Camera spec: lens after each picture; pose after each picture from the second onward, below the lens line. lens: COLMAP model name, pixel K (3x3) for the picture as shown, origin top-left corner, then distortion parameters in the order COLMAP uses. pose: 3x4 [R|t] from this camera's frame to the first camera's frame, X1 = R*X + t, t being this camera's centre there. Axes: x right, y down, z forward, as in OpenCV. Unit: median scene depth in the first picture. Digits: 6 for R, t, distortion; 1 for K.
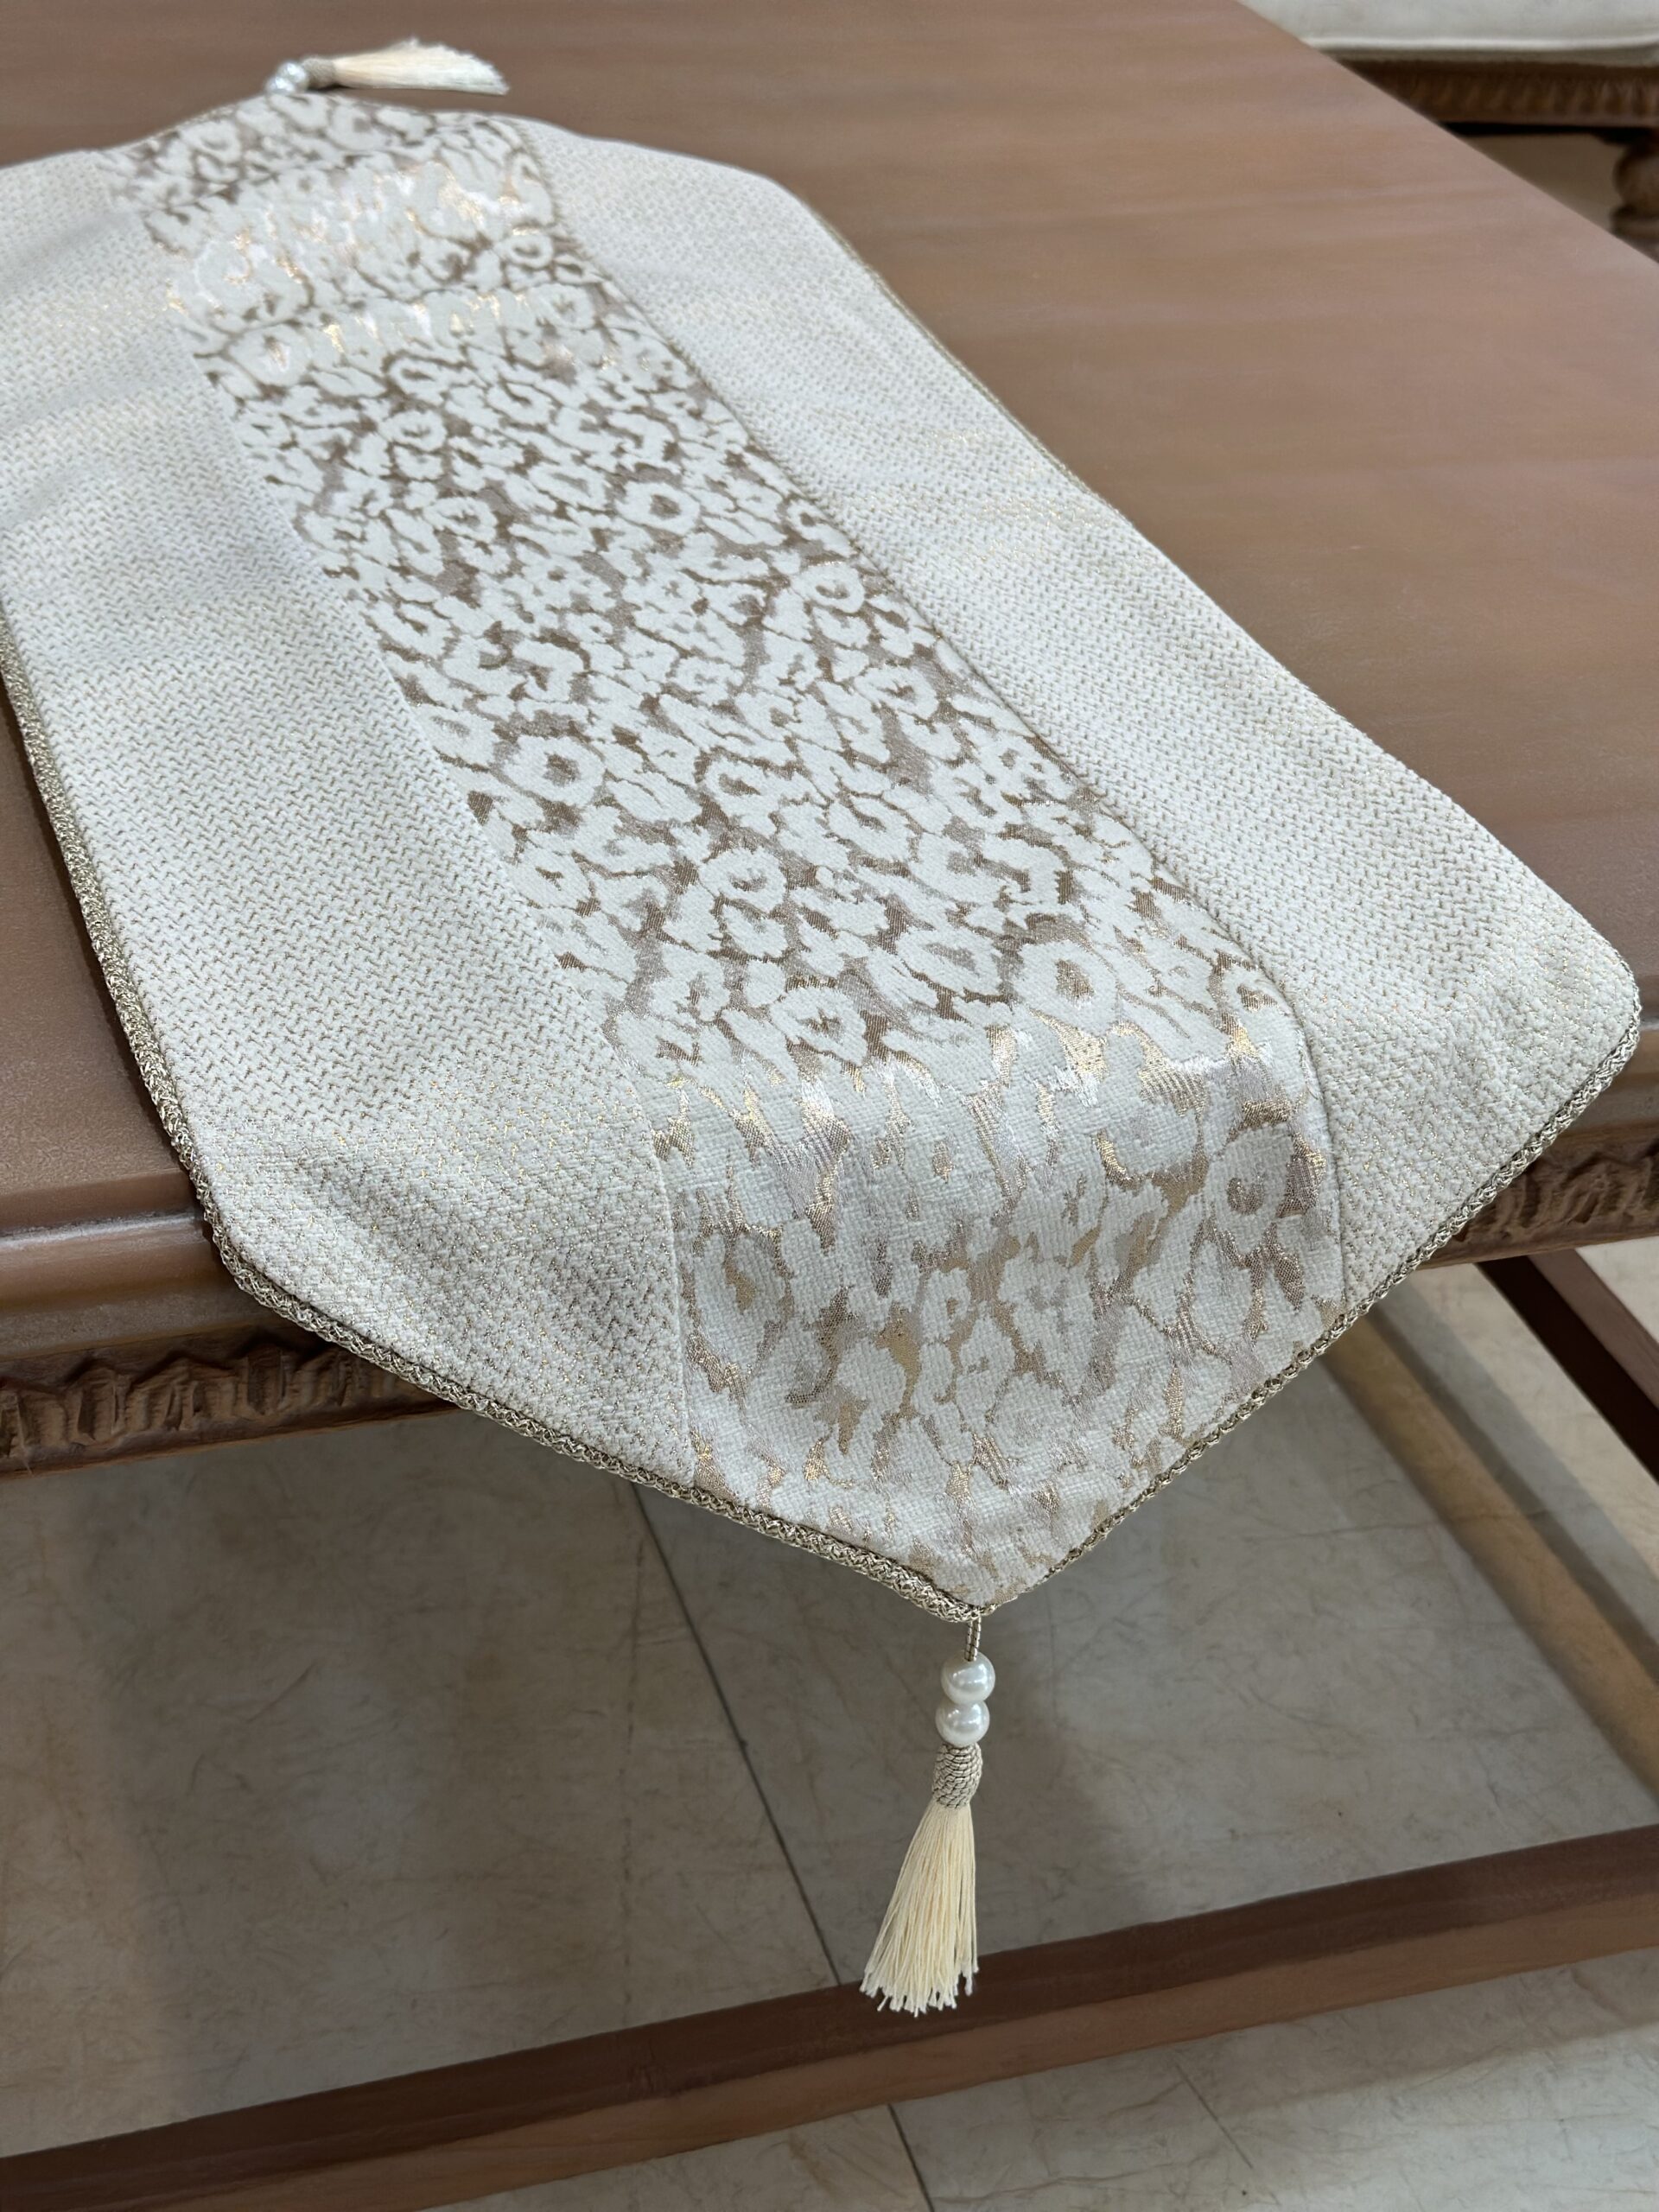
lens RADIAL K [[3098.3, 0, 829.5], [0, 3098.3, 1106.0], [0, 0, 1]] dist [0.190219, -0.398803]
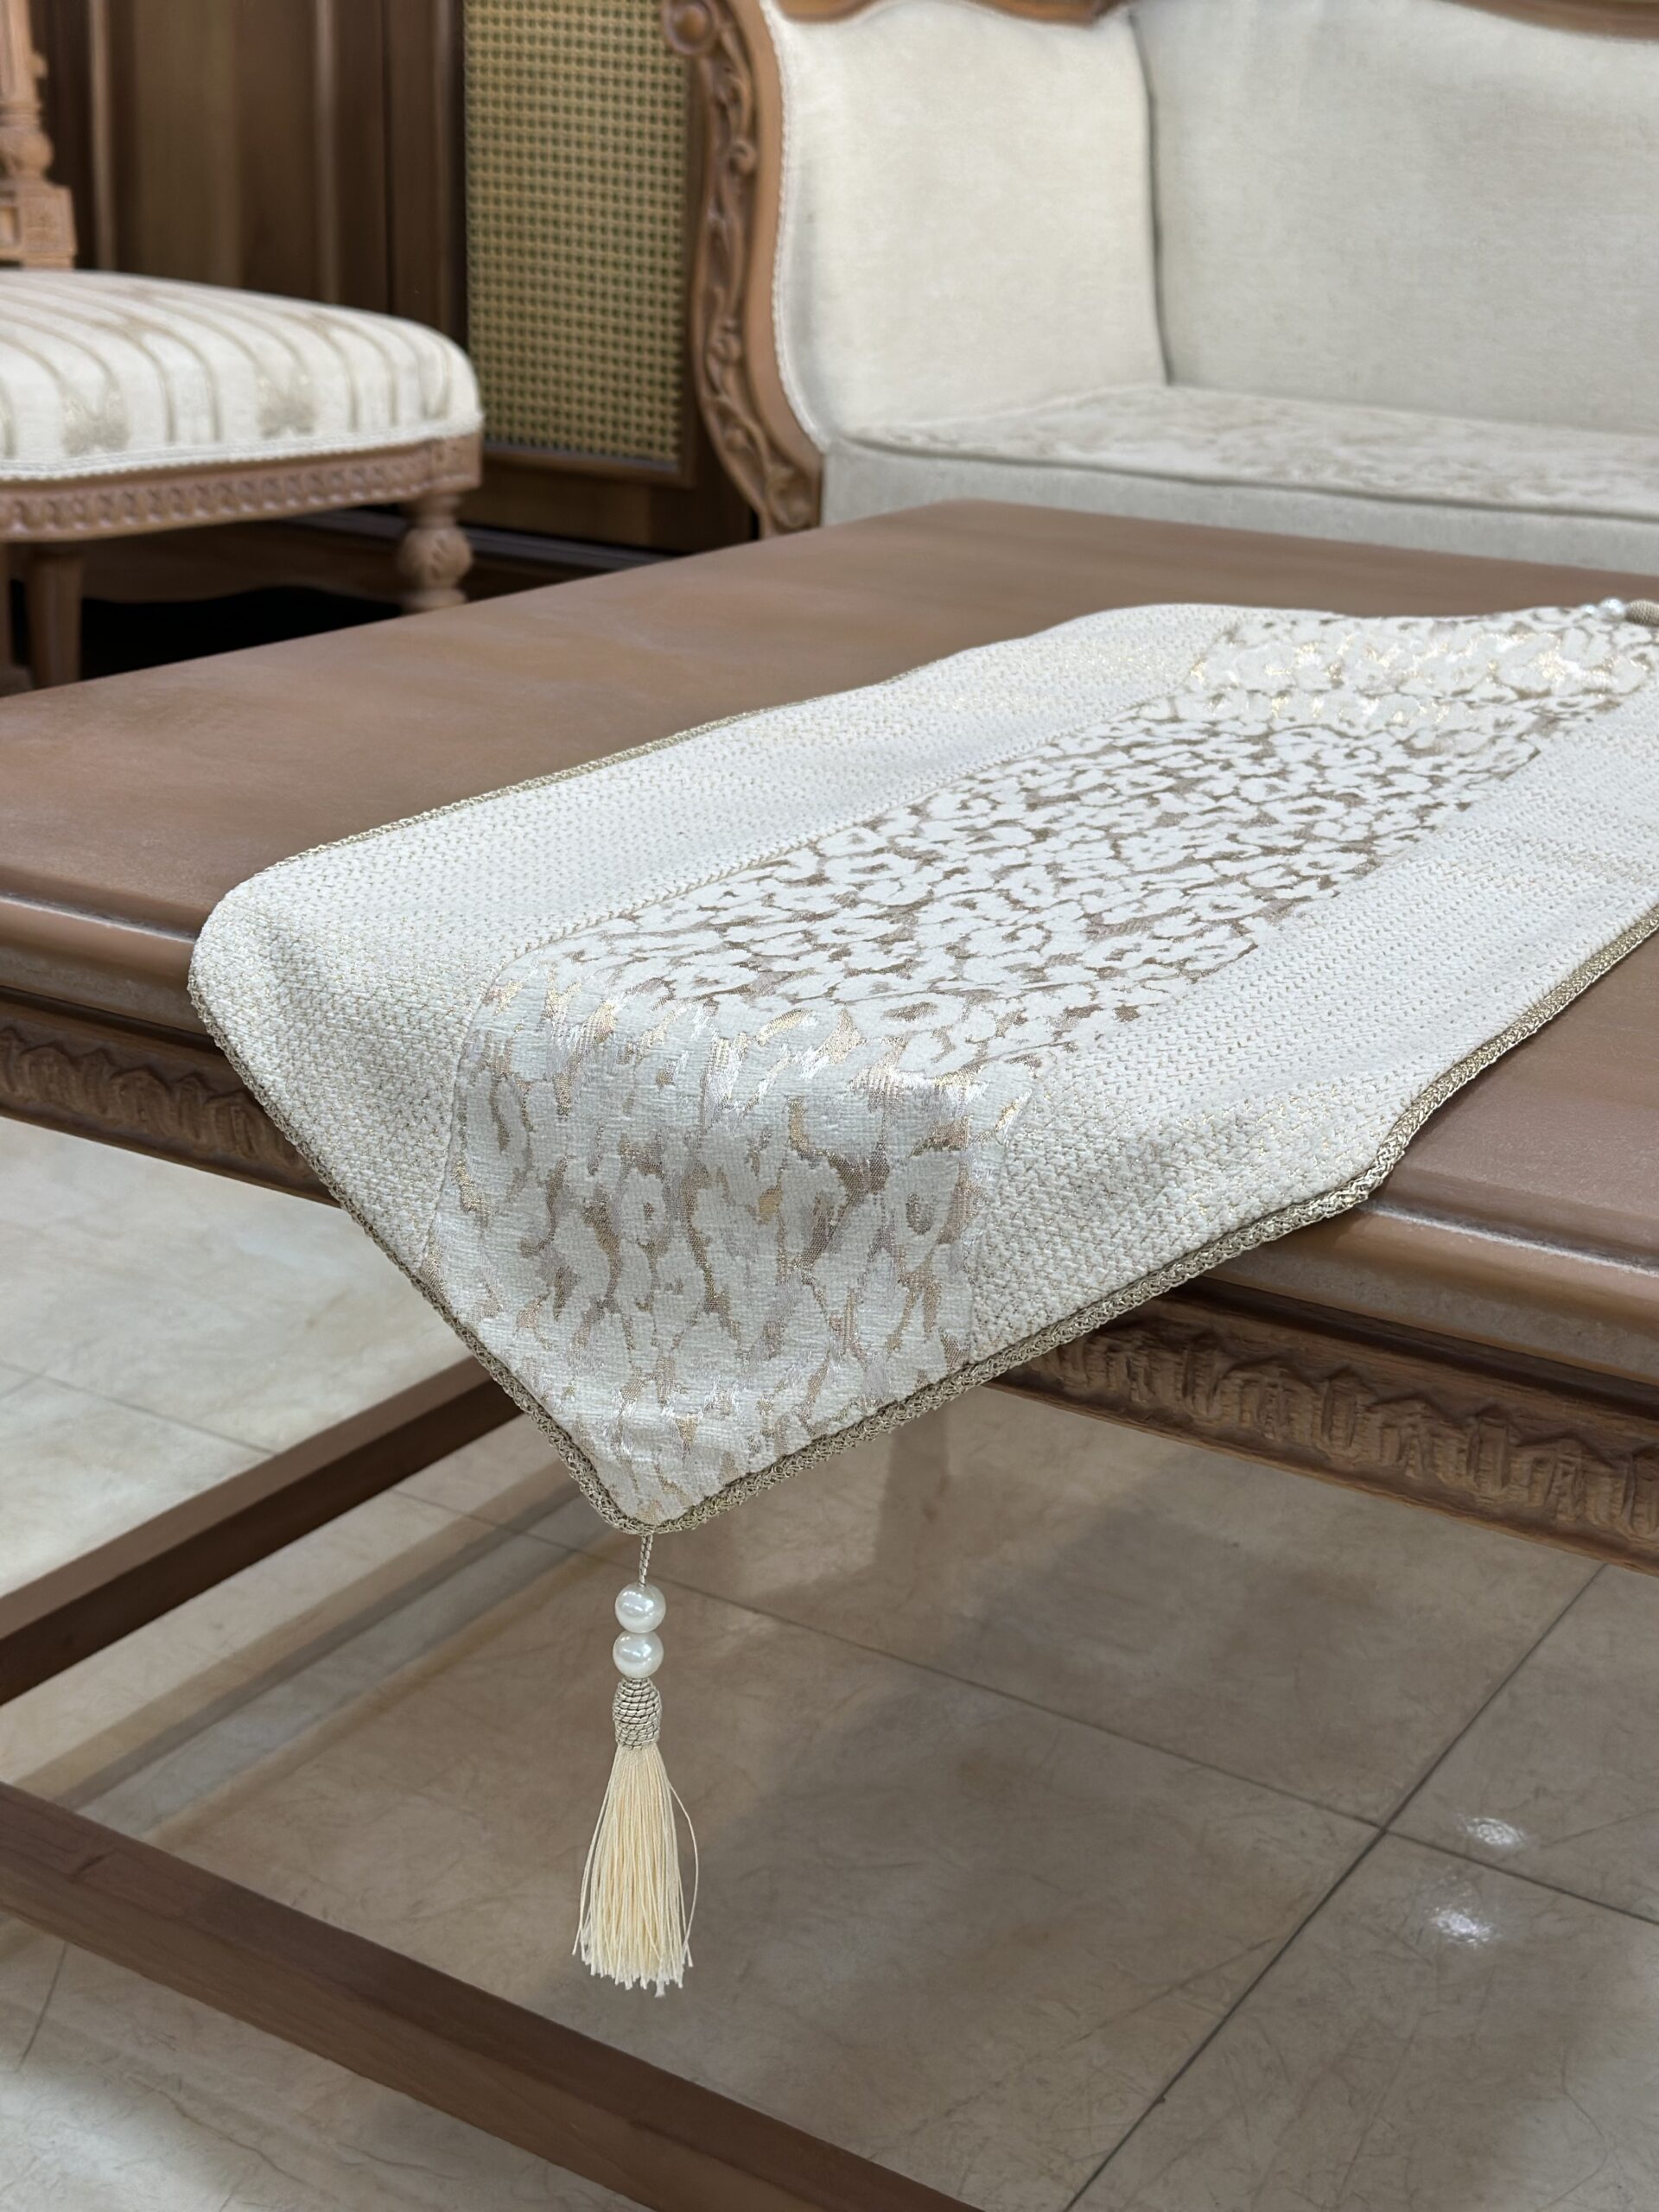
lens RADIAL K [[3098.3, 0, 829.5], [0, 3098.3, 1106.0], [0, 0, 1]] dist [0.190219, -0.398803]
pose [[0.644203, 0.197417, -0.738938, 0.869453], [-0.412783, 0.903076, -0.118594, 0.130814], [0.643905, 0.381420, 0.663254, 0.268967]]
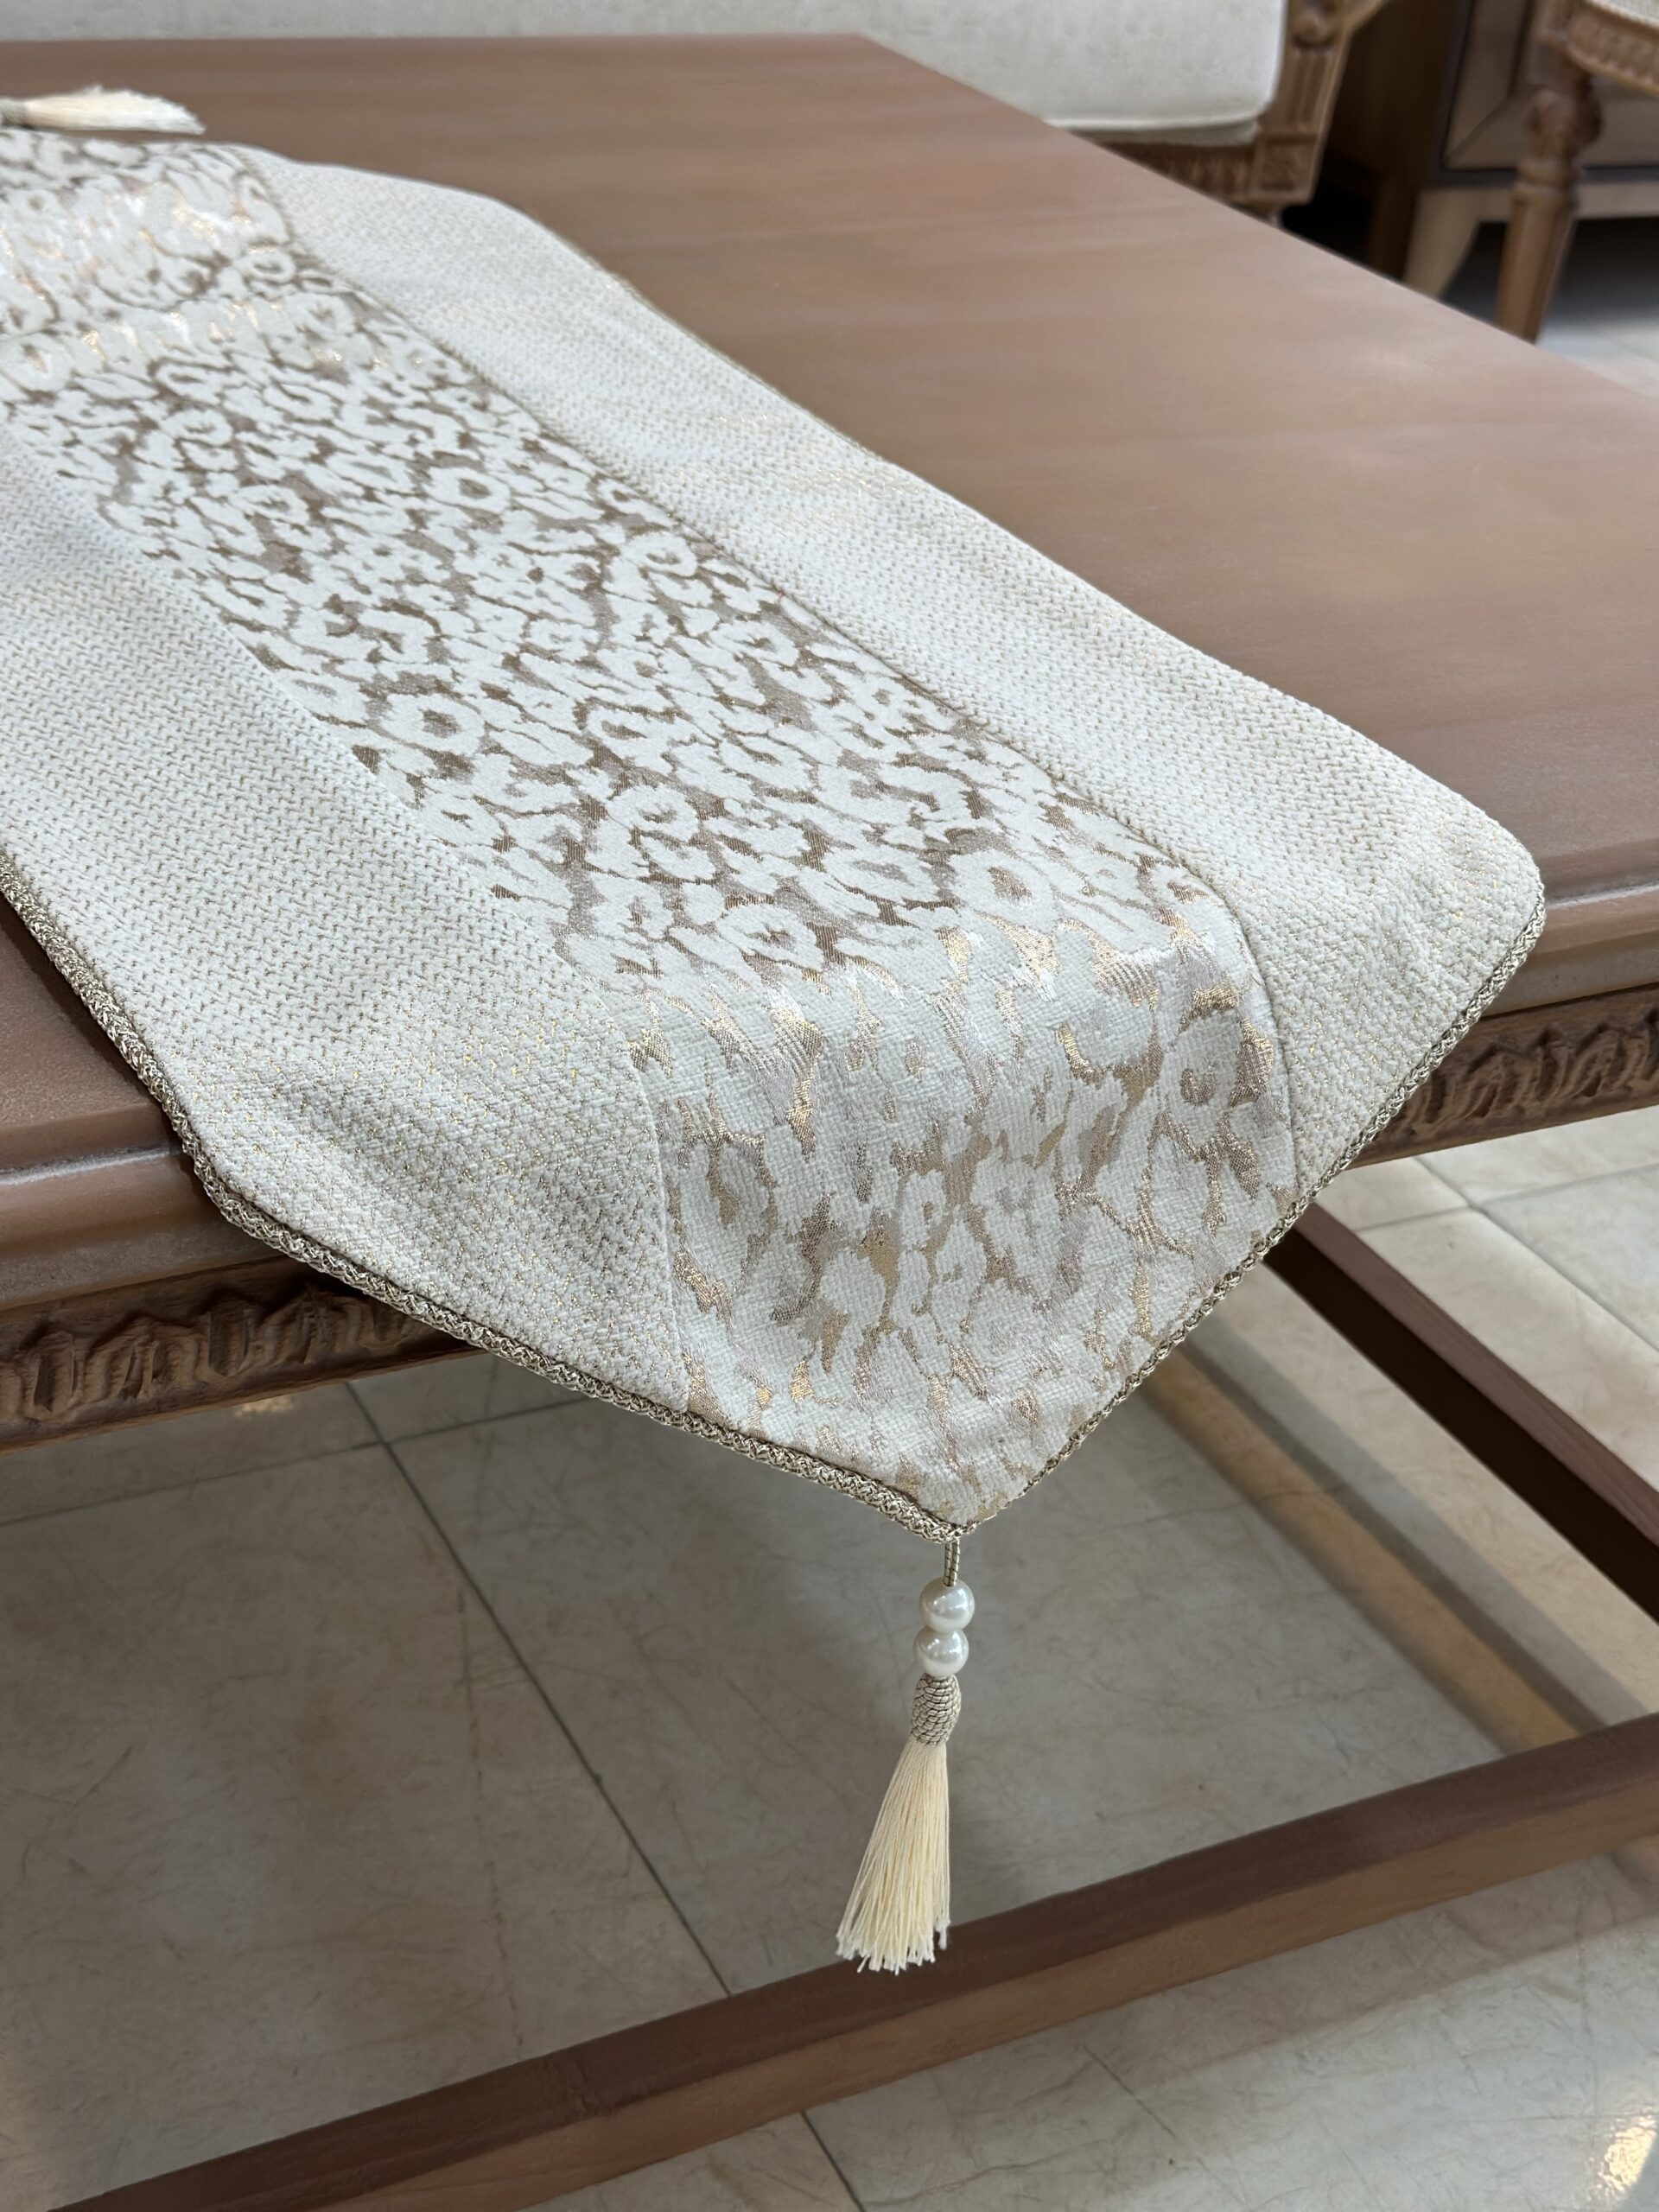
lens RADIAL K [[3098.3, 0, 829.5], [0, 3098.3, 1106.0], [0, 0, 1]] dist [0.190219, -0.398803]
pose [[0.987636, -0.067468, 0.141501, -0.122982], [0.074523, 0.996196, -0.045160, 0.070447], [-0.137916, 0.055147, 0.988907, 0.029925]]
